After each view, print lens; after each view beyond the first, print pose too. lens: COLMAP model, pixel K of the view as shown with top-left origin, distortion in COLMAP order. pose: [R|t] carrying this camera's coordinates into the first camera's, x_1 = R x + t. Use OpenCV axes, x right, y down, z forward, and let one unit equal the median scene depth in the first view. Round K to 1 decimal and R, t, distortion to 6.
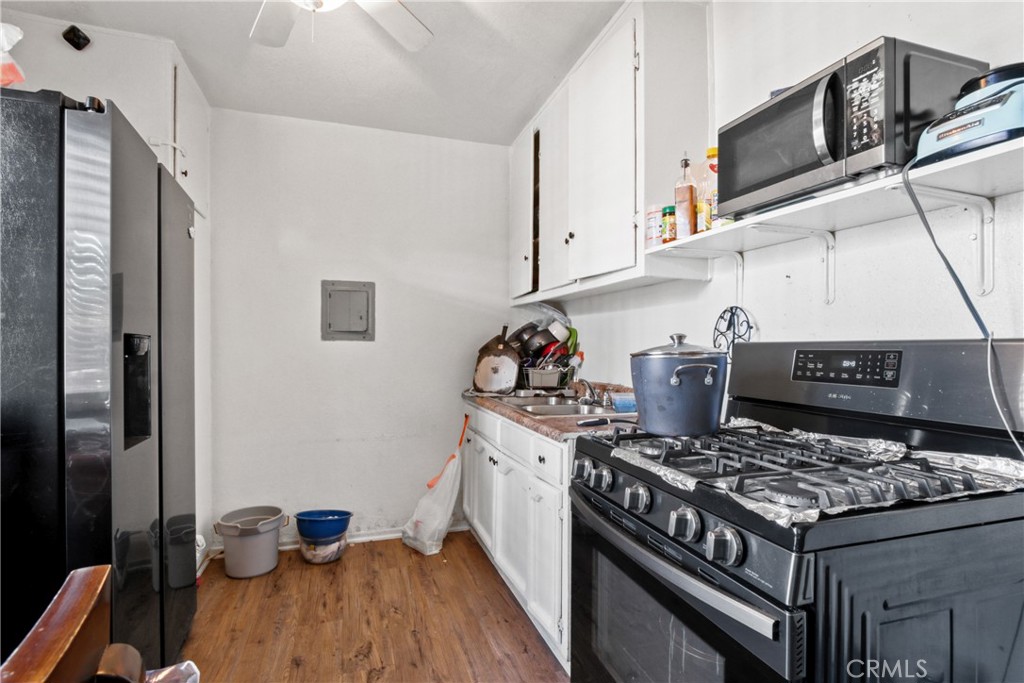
lens RADIAL K [[480.7, 0, 491.0], [0, 480.7, 345.5], [0, 0, 1]] dist [-0.014096, 0.000745]
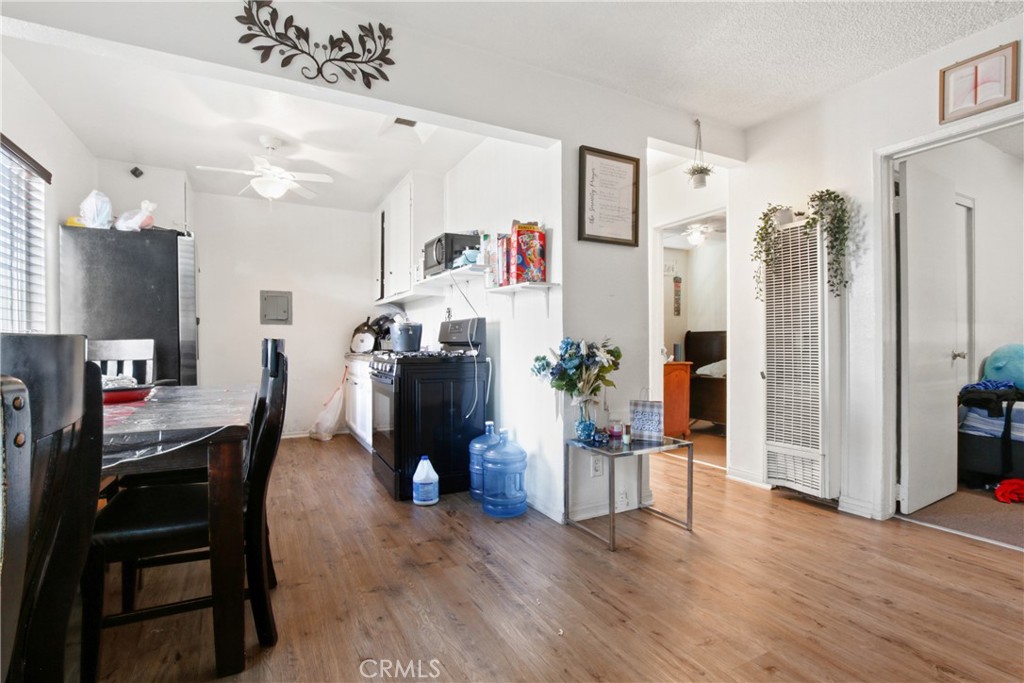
lens RADIAL K [[480.7, 0, 491.0], [0, 480.7, 345.5], [0, 0, 1]] dist [-0.014096, 0.000745]
pose [[0.985914, -0.006643, 0.167119, 0.197557], [0.005250, 0.999948, 0.008779, 0.058758], [-0.167169, -0.007778, 0.985898, -0.928362]]
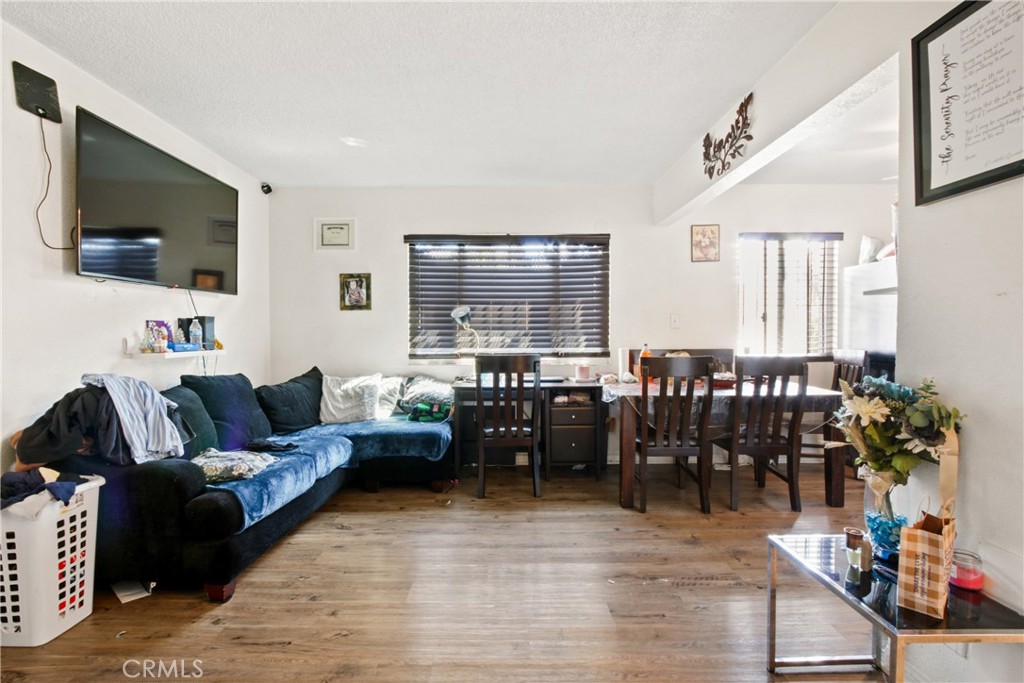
lens RADIAL K [[481.9, 0, 507.8], [0, 481.9, 343.7], [0, 0, 1]] dist [-0.012399, 0.000443]
pose [[-0.285798, 0.016583, -0.958147, 1.263312], [0.003415, 0.999862, 0.016287, 0.000730], [0.958284, 0.001383, -0.285815, -0.257160]]
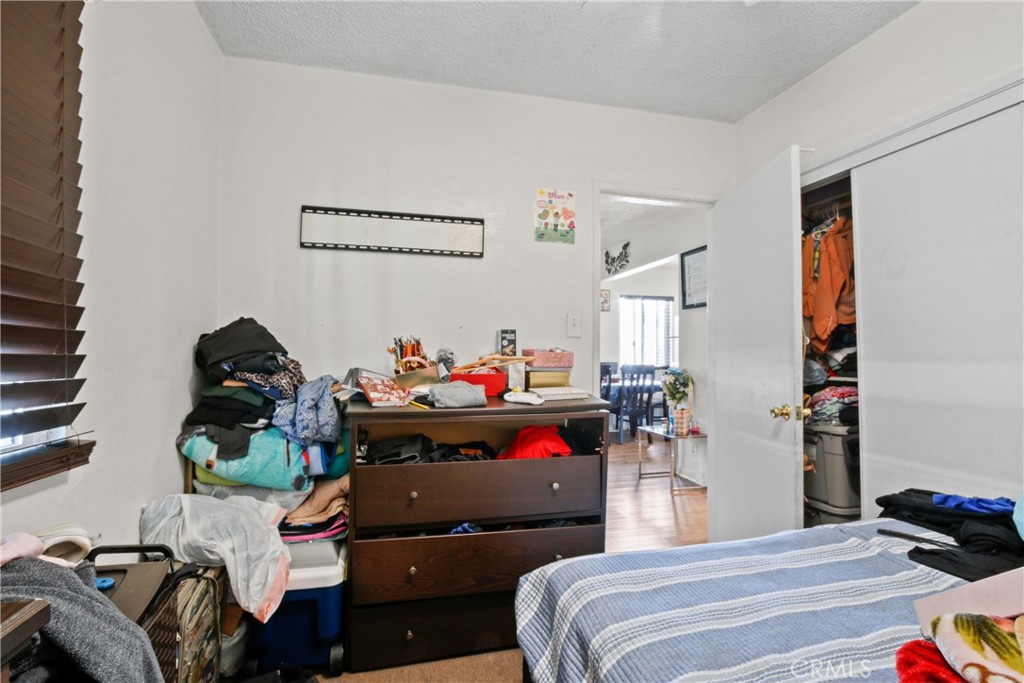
lens RADIAL K [[481.3, 0, 515.2], [0, 481.3, 355.7], [0, 0, 1]] dist [-0.001785, 0.000130]
pose [[-0.036096, -0.002404, -0.999345, 2.320255], [0.005559, 0.999981, -0.002607, 0.011526], [0.999333, -0.005650, -0.036082, -0.488256]]
